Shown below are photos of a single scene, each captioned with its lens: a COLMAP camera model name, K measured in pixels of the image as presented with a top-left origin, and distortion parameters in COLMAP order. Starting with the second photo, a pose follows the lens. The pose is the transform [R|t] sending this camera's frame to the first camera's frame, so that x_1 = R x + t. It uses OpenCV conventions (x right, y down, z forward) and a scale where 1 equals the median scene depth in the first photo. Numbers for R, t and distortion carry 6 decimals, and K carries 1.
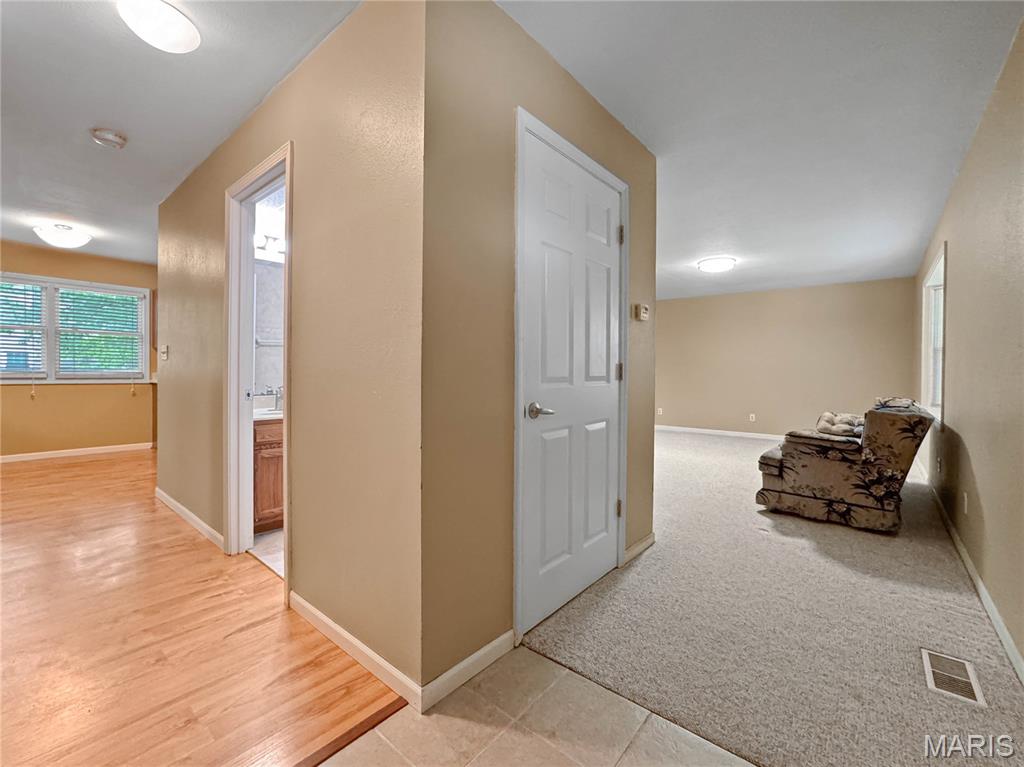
lens RADIAL K [[425.3, 0, 510.5], [0, 425.3, 381.4], [0, 0, 1]] dist [-0.045100, 0.021341]
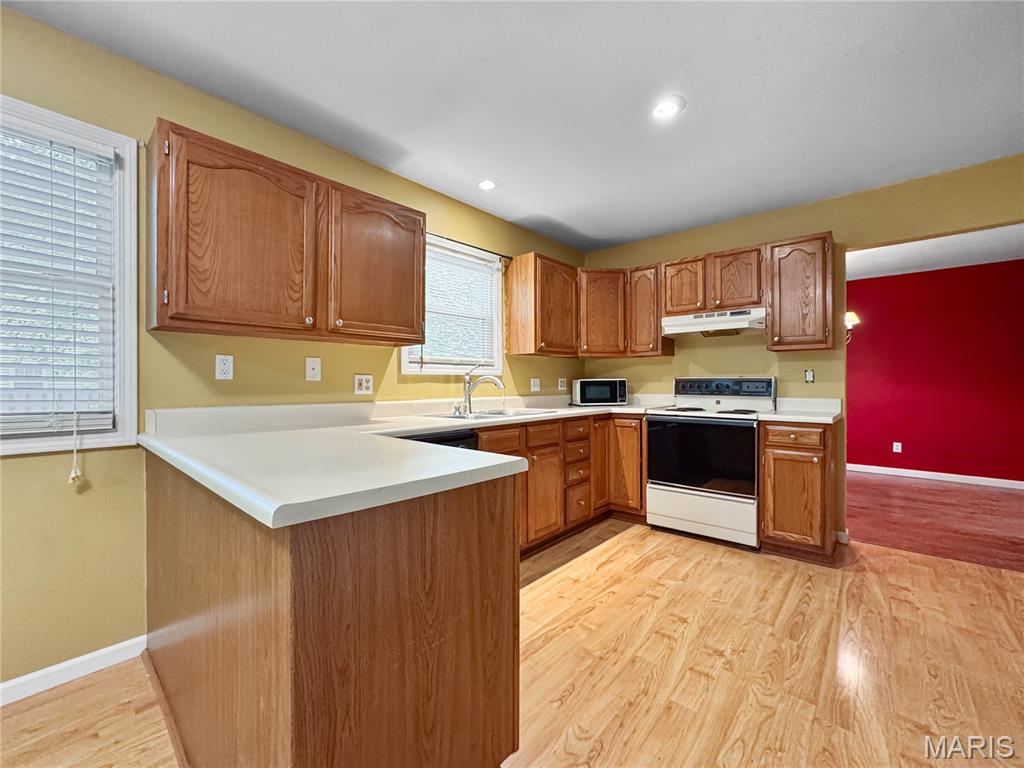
lens RADIAL K [[425.3, 0, 510.5], [0, 425.3, 381.9], [0, 0, 1]] dist [-0.045100, 0.021341]
pose [[0.999038, -0.010272, -0.042625, -0.585875], [0.009123, 0.999592, -0.027065, -0.030879], [0.042885, 0.026651, 0.998724, 0.713393]]
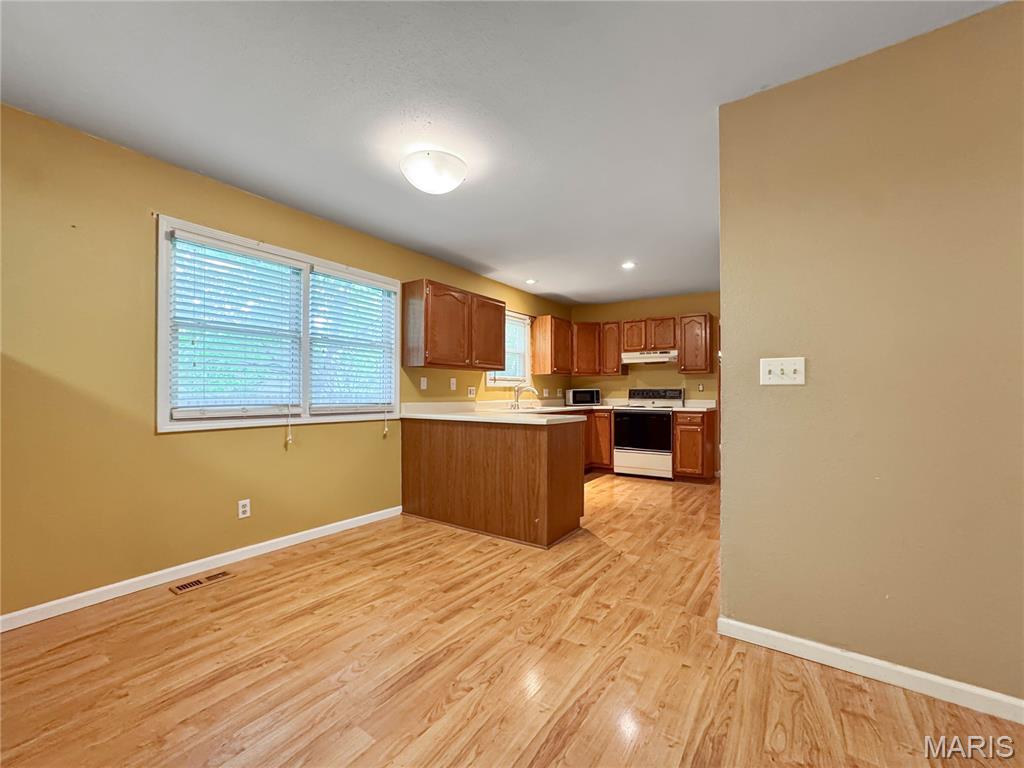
lens RADIAL K [[425.3, 0, 510.5], [0, 425.3, 381.9], [0, 0, 1]] dist [-0.045100, 0.021341]
pose [[0.997311, -0.007158, 0.072930, -0.744875], [0.010680, 0.998789, -0.048023, -0.020147], [-0.072498, 0.048672, 0.996180, 0.305515]]
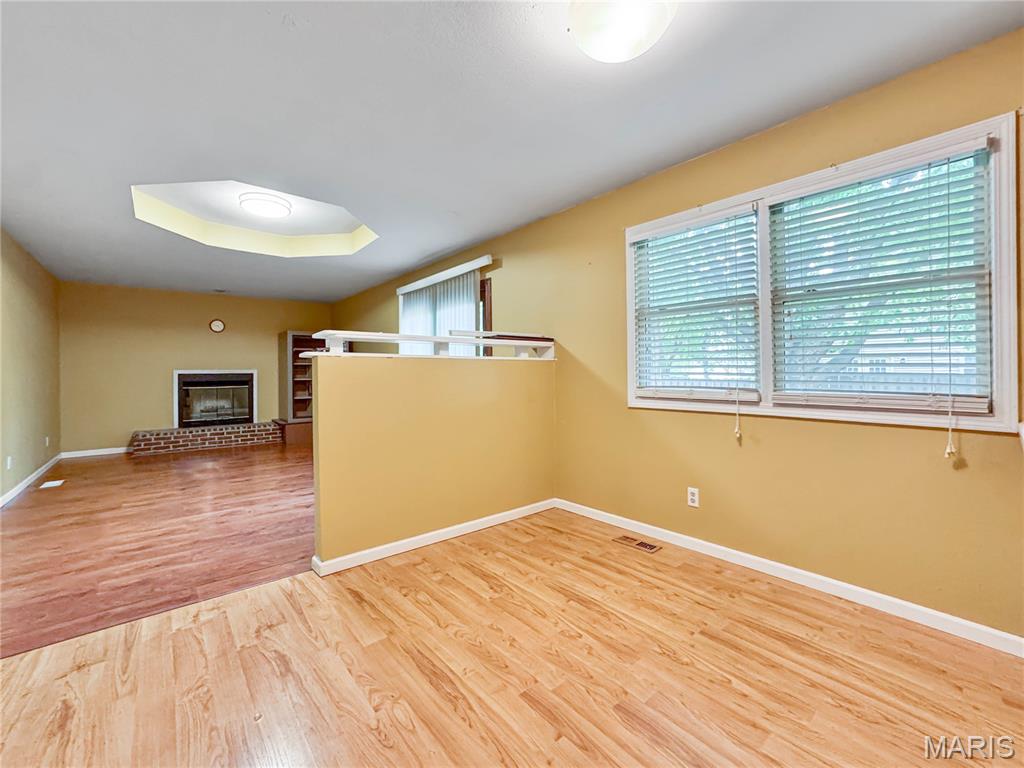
lens RADIAL K [[425.3, 0, 510.5], [0, 425.3, 381.9], [0, 0, 1]] dist [-0.045100, 0.021341]
pose [[-0.188538, 0.012196, -0.981990, -0.527413], [-0.018452, 0.999702, 0.015959, -0.029284], [0.981893, 0.021128, -0.188257, 0.715202]]
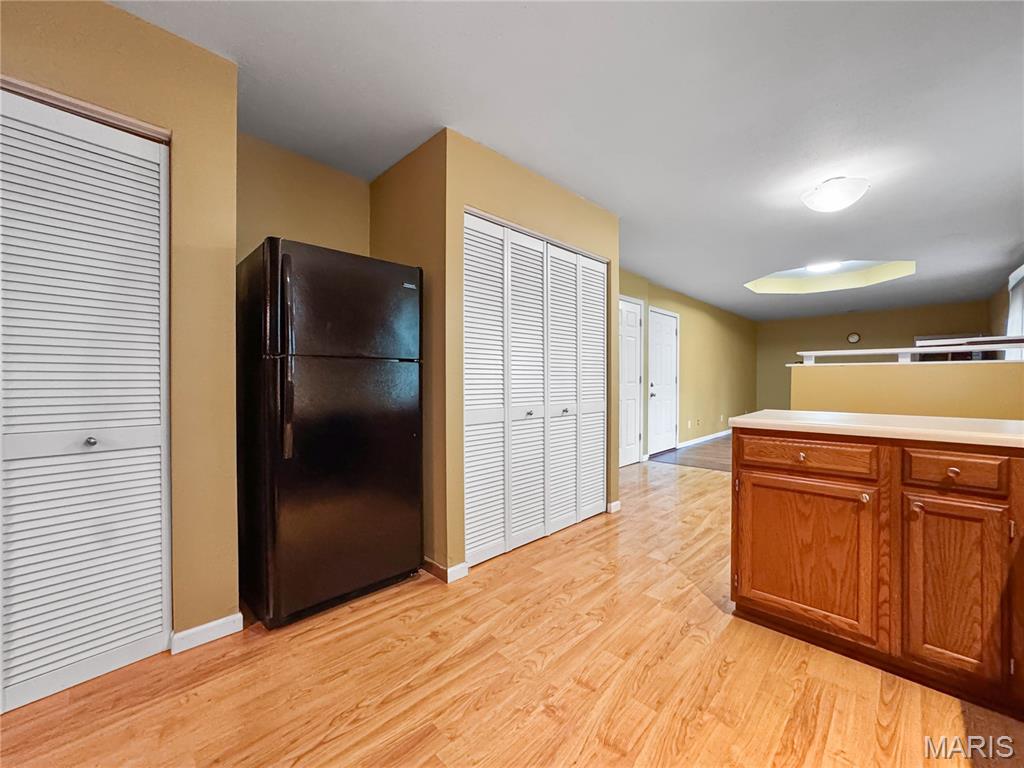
lens RADIAL K [[420.3, 0, 509.0], [0, 420.3, 384.7], [0, 0, 1]] dist [-0.043359, 0.018692]
pose [[-0.995654, -0.007105, 0.092862, -0.442887], [-0.003787, 0.999350, 0.035851, -0.036142], [-0.093057, 0.035343, -0.995033, 1.274277]]
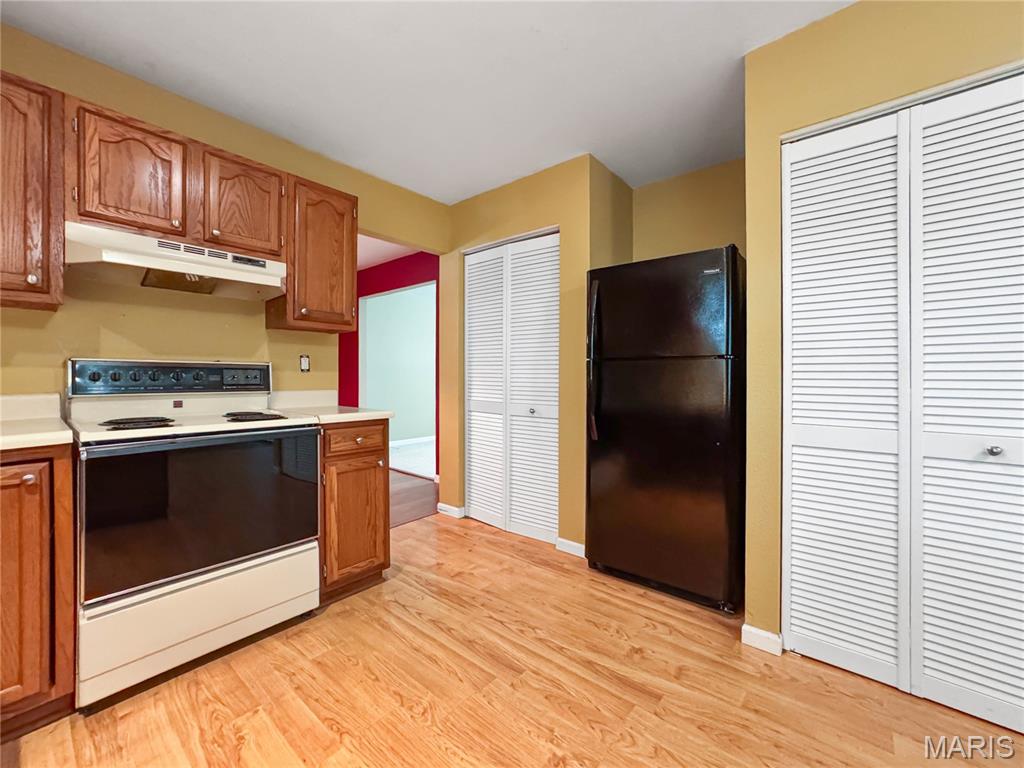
lens RADIAL K [[422.2, 0, 511.9], [0, 422.2, 377.3], [0, 0, 1]] dist [-0.018909, 0.009718]
pose [[0.013161, -0.012367, 0.999837, -0.657624], [0.021633, 0.999693, 0.012081, -0.035795], [-0.999679, 0.021471, 0.013424, 1.054209]]
